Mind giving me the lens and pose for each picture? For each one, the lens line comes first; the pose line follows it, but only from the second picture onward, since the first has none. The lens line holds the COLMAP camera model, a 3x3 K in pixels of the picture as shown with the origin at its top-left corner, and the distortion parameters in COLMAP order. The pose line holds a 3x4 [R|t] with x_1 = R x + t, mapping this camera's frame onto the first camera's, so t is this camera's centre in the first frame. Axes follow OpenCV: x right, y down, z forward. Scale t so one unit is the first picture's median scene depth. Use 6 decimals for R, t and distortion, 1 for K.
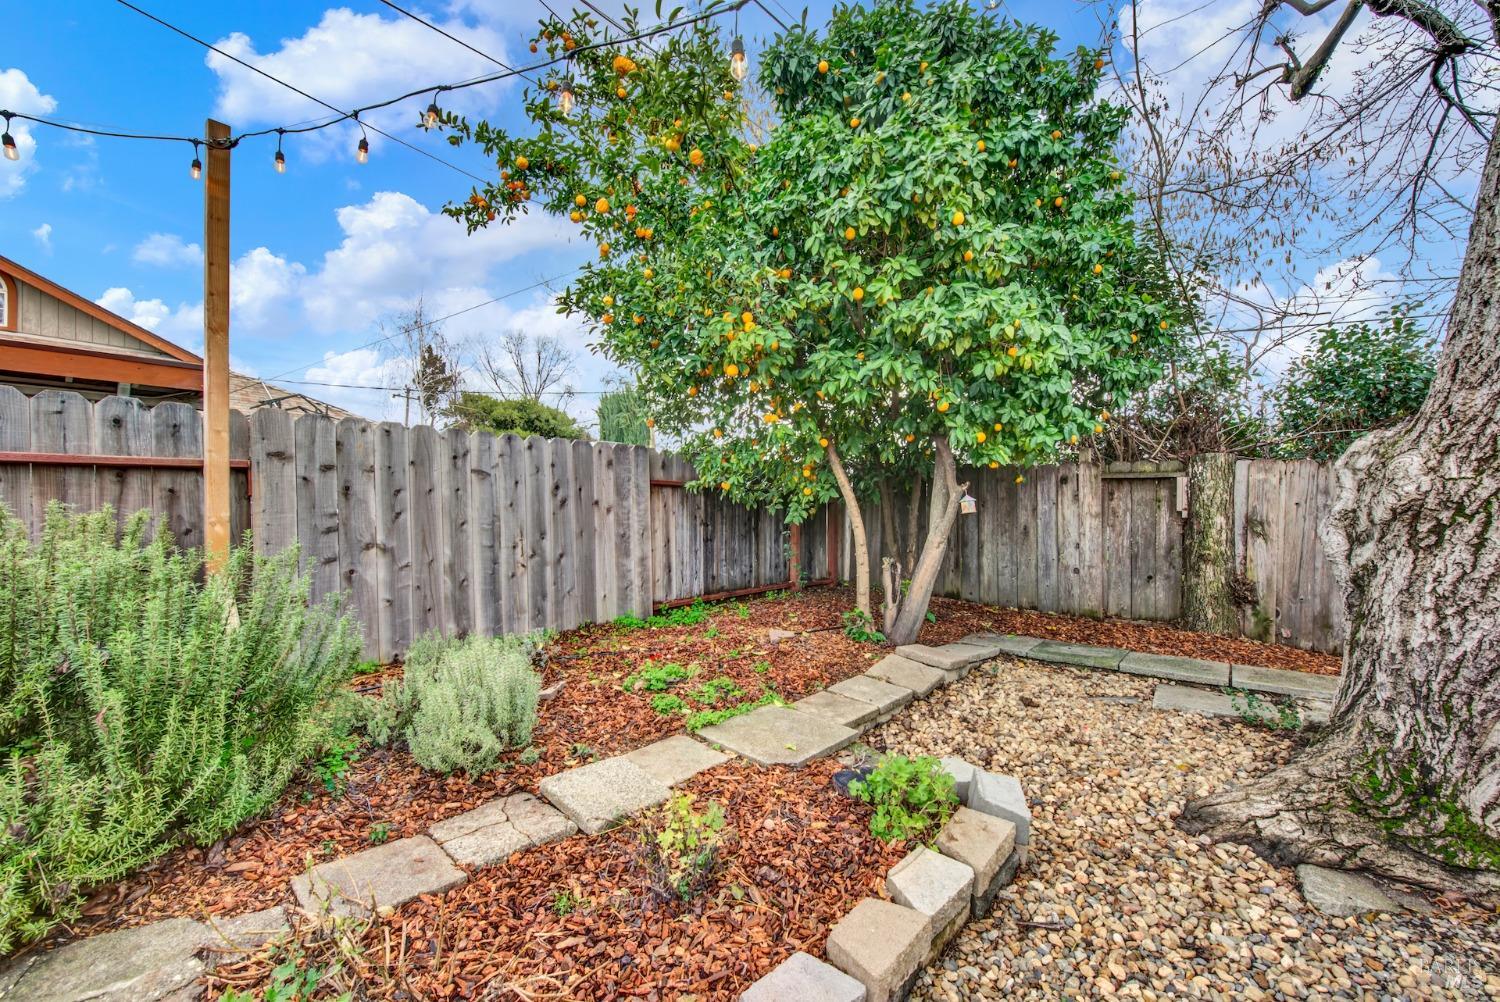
lens RADIAL K [[599.0, 0, 754.7], [0, 599.0, 508.8], [0, 0, 1]] dist [0.004686, -0.002474]
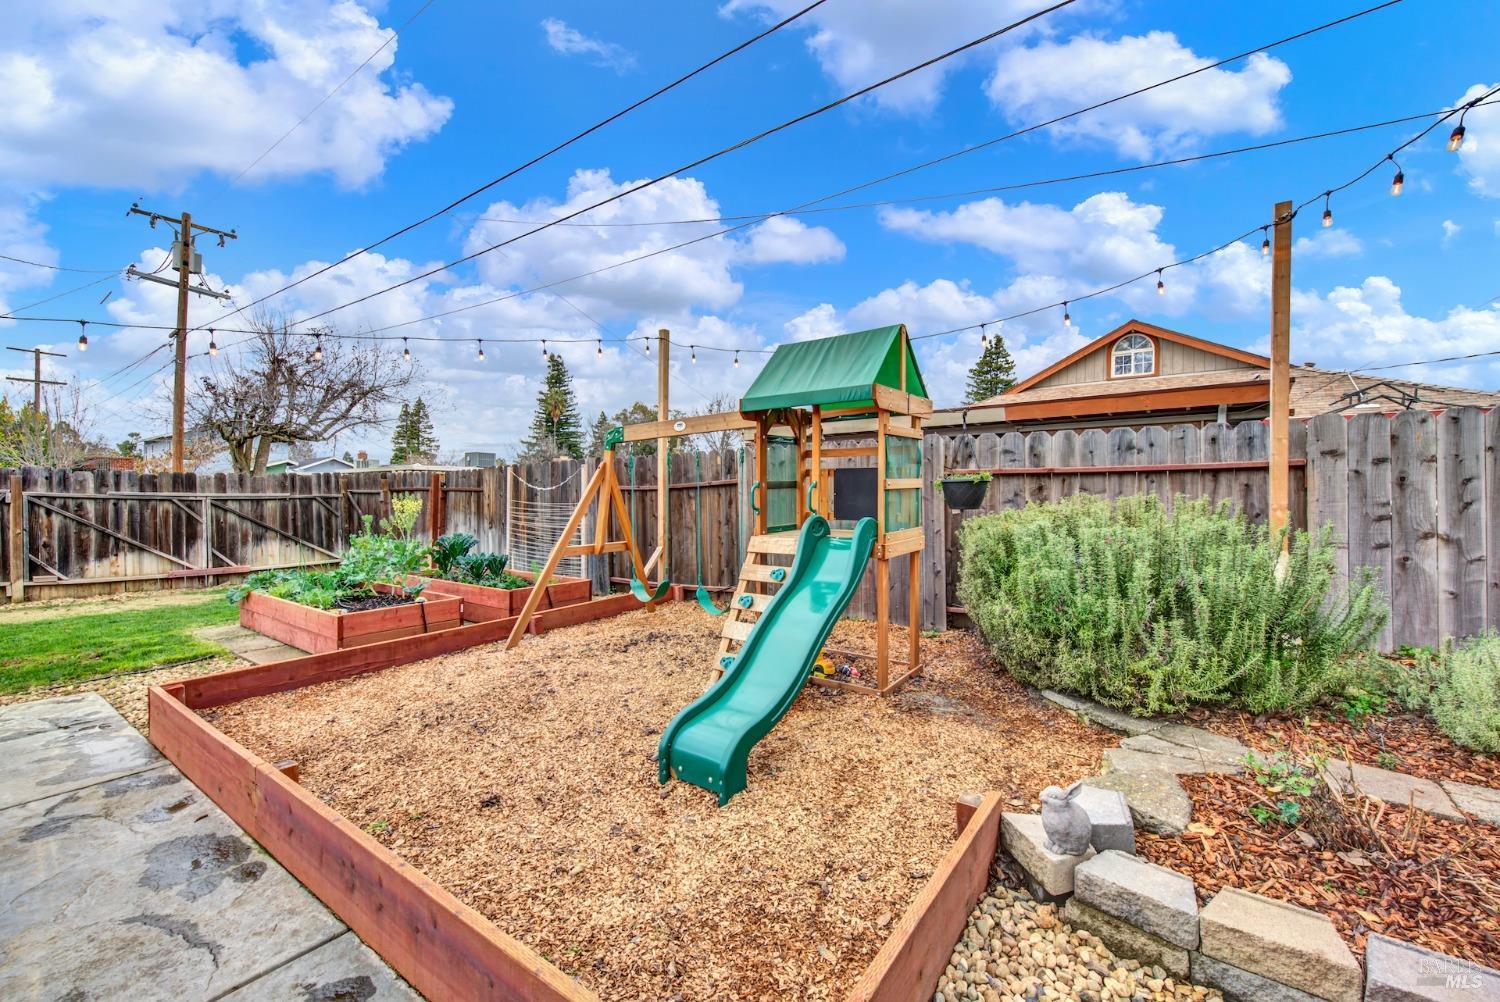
lens RADIAL K [[599.0, 0, 754.7], [0, 599.0, 508.8], [0, 0, 1]] dist [0.004686, -0.002474]
pose [[0.092764, 0.013274, -0.995600, 0.262329], [-0.003313, 0.999910, 0.013023, 0.008300], [0.995683, 0.002091, 0.092800, -0.224184]]
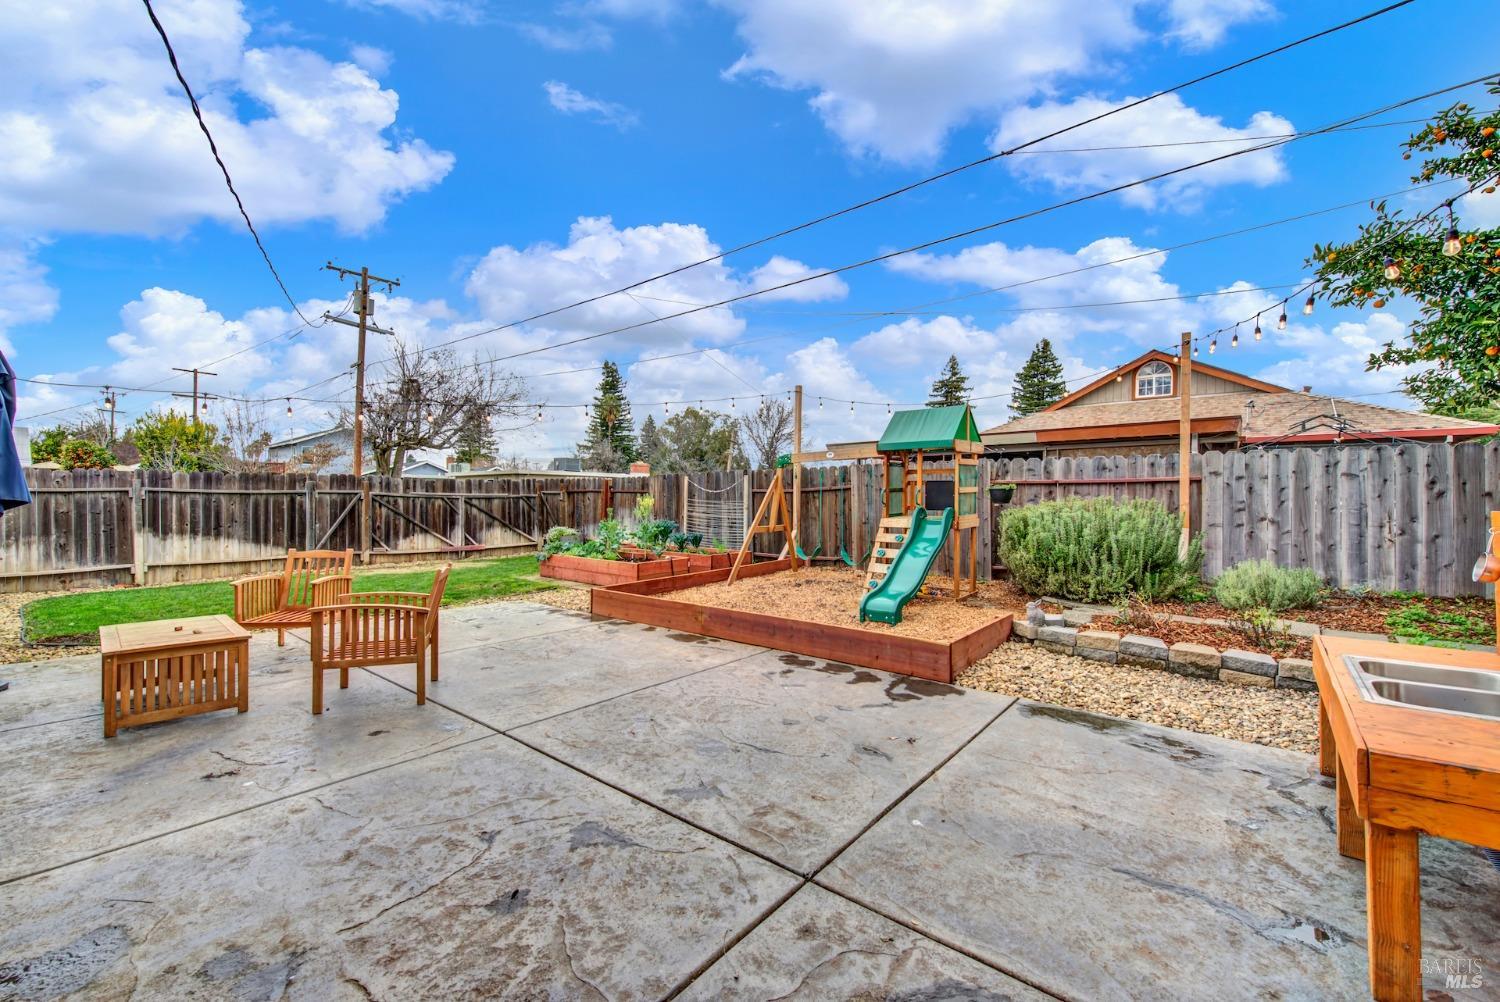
lens RADIAL K [[599.0, 0, 754.7], [0, 599.0, 508.8], [0, 0, 1]] dist [0.004686, -0.002474]
pose [[0.025220, 0.010823, -0.999623, 1.189438], [-0.008078, 0.999911, 0.010622, 0.023820], [0.999649, 0.007807, 0.025305, -0.616517]]
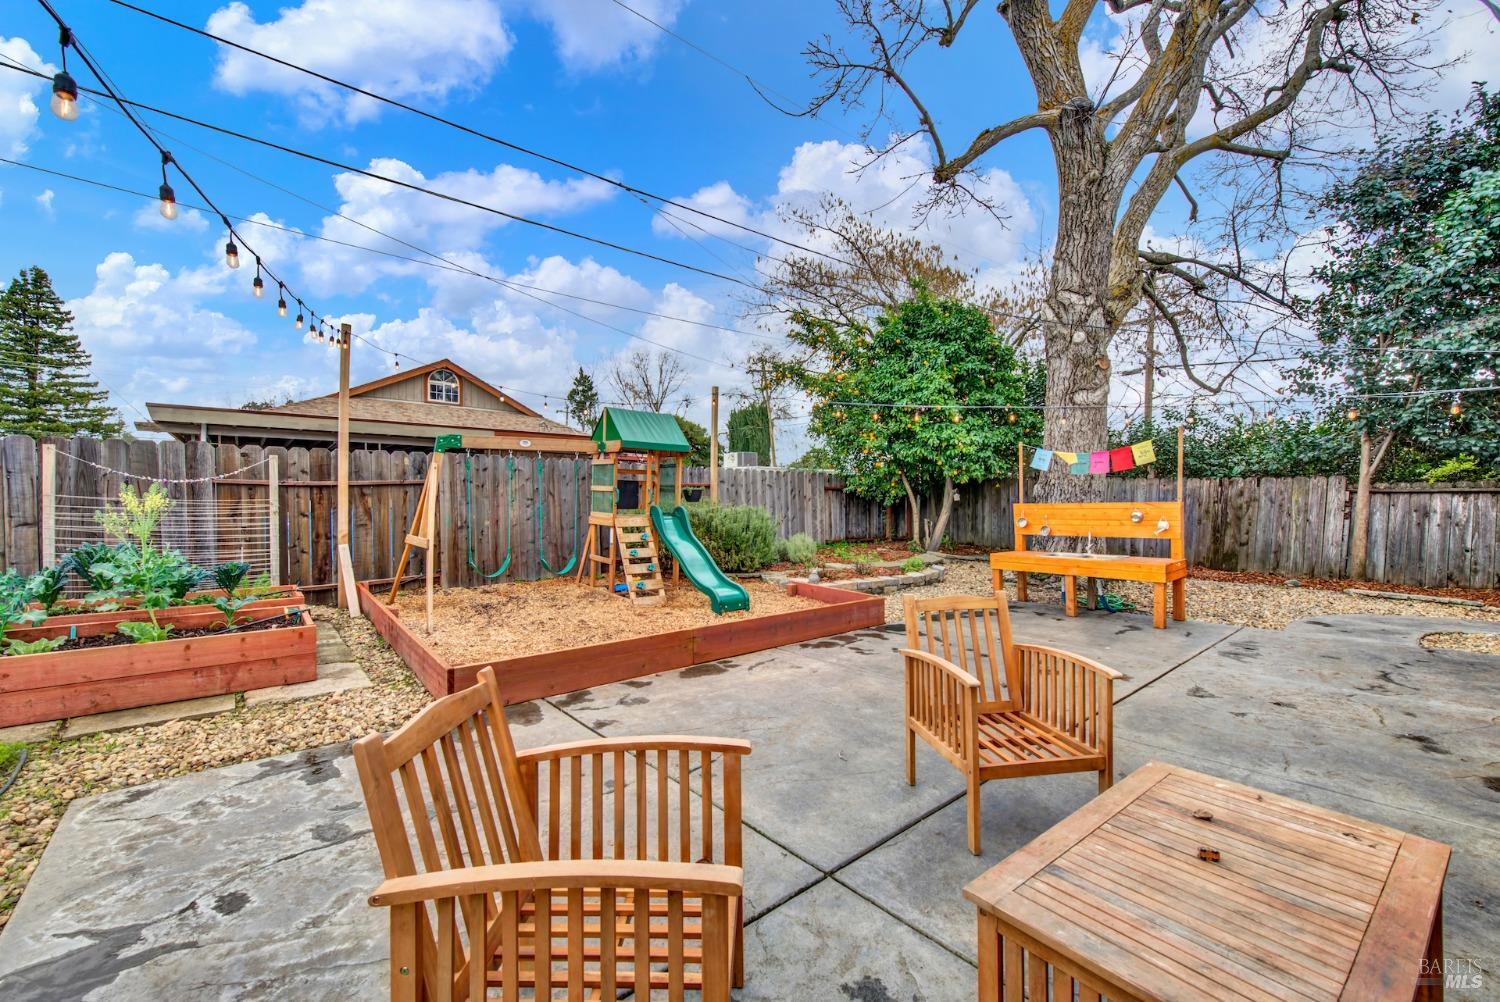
lens RADIAL K [[599.0, 0, 754.7], [0, 599.0, 508.8], [0, 0, 1]] dist [0.004686, -0.002474]
pose [[0.987319, 0.001341, -0.158744, -0.109033], [-0.000247, 0.999976, 0.006917, 0.030579], [0.158749, -0.006790, 0.987296, -2.016469]]
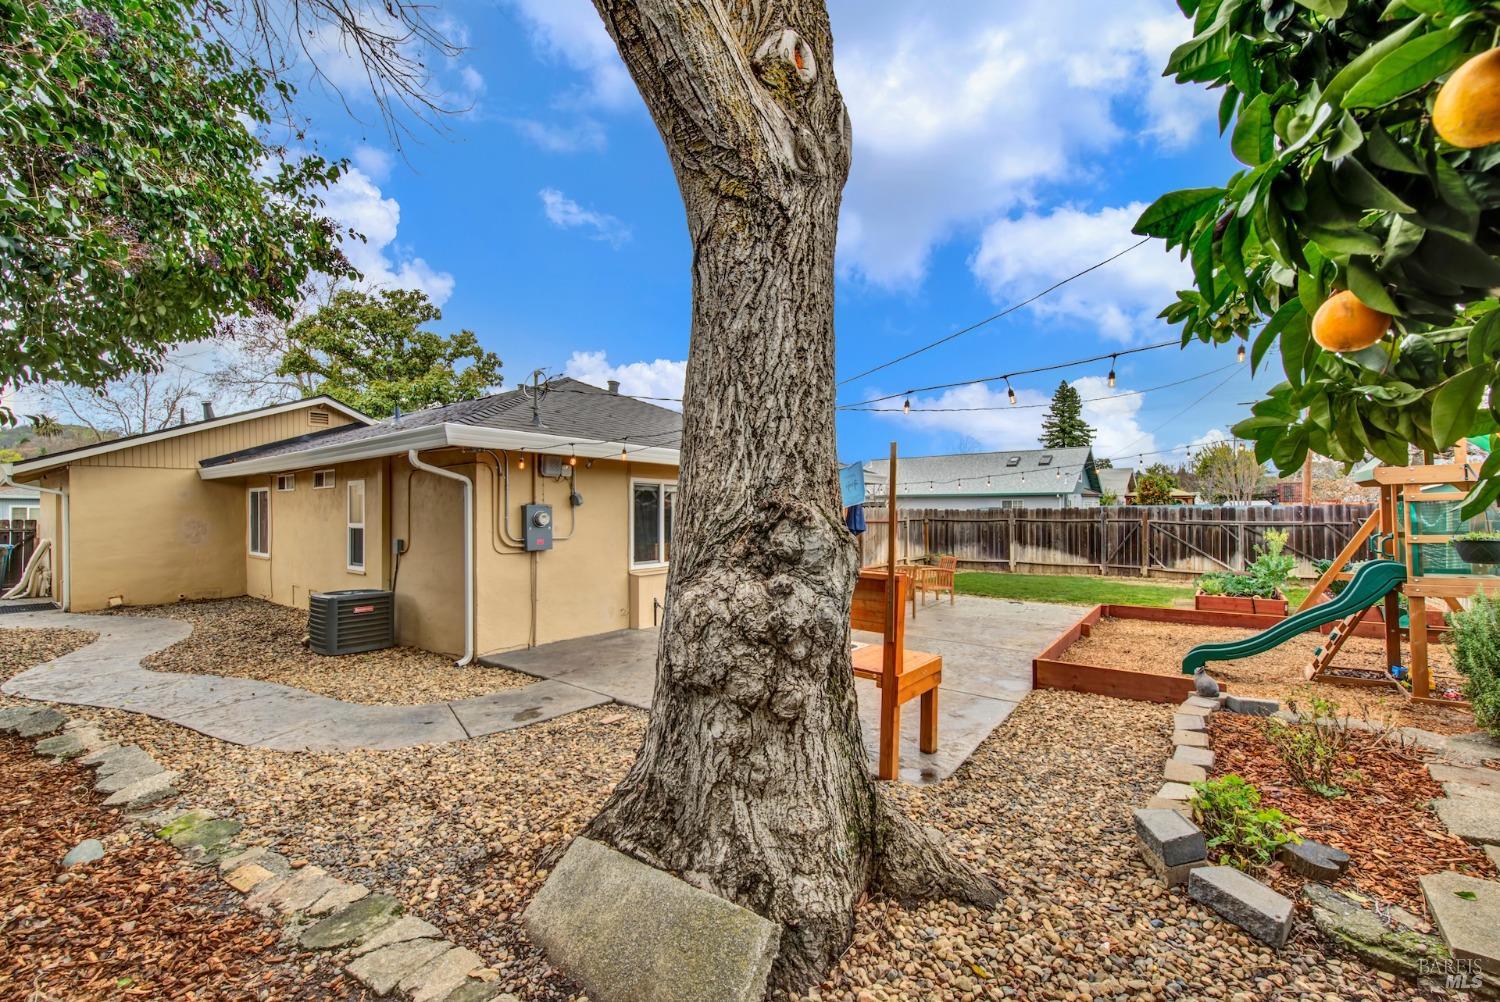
lens RADIAL K [[599.0, 0, 754.7], [0, 599.0, 508.8], [0, 0, 1]] dist [0.004686, -0.002474]
pose [[-0.998617, -0.002917, -0.052497, 0.798911], [-0.002901, 0.999996, -0.000373, -0.084820], [0.052497, -0.000221, -0.998621, 1.341897]]
